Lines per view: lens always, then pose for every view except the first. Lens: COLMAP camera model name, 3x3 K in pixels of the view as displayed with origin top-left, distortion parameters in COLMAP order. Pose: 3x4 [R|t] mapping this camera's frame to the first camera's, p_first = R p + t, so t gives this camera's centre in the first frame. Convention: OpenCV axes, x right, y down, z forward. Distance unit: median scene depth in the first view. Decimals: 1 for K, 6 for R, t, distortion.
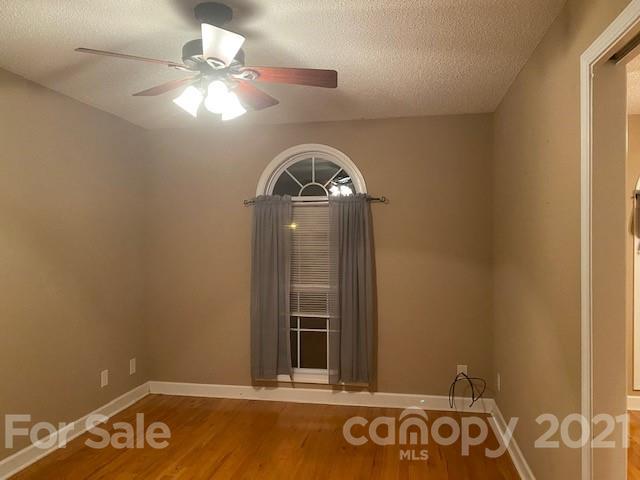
lens RADIAL K [[491.7, 0, 317.4], [0, 491.7, 246.9], [0, 0, 1]] dist [0.076823, -0.120205]
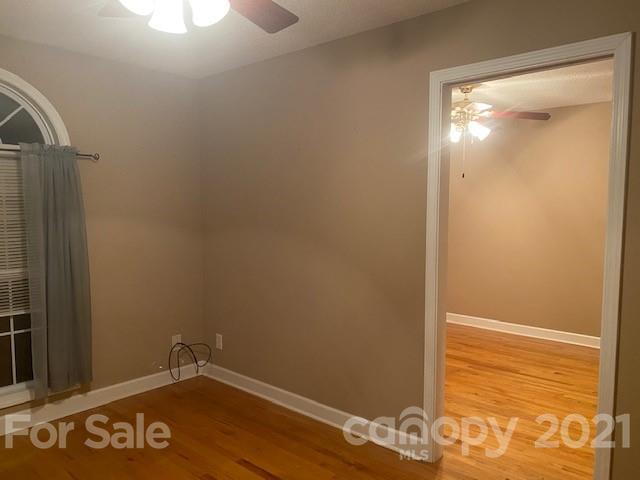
lens RADIAL K [[491.7, 0, 317.4], [0, 491.7, 246.9], [0, 0, 1]] dist [0.076823, -0.120205]
pose [[0.510561, -0.067654, 0.857176, -0.382922], [0.008675, 0.997254, 0.073543, -0.004679], [-0.859798, -0.030112, 0.509746, 0.259840]]
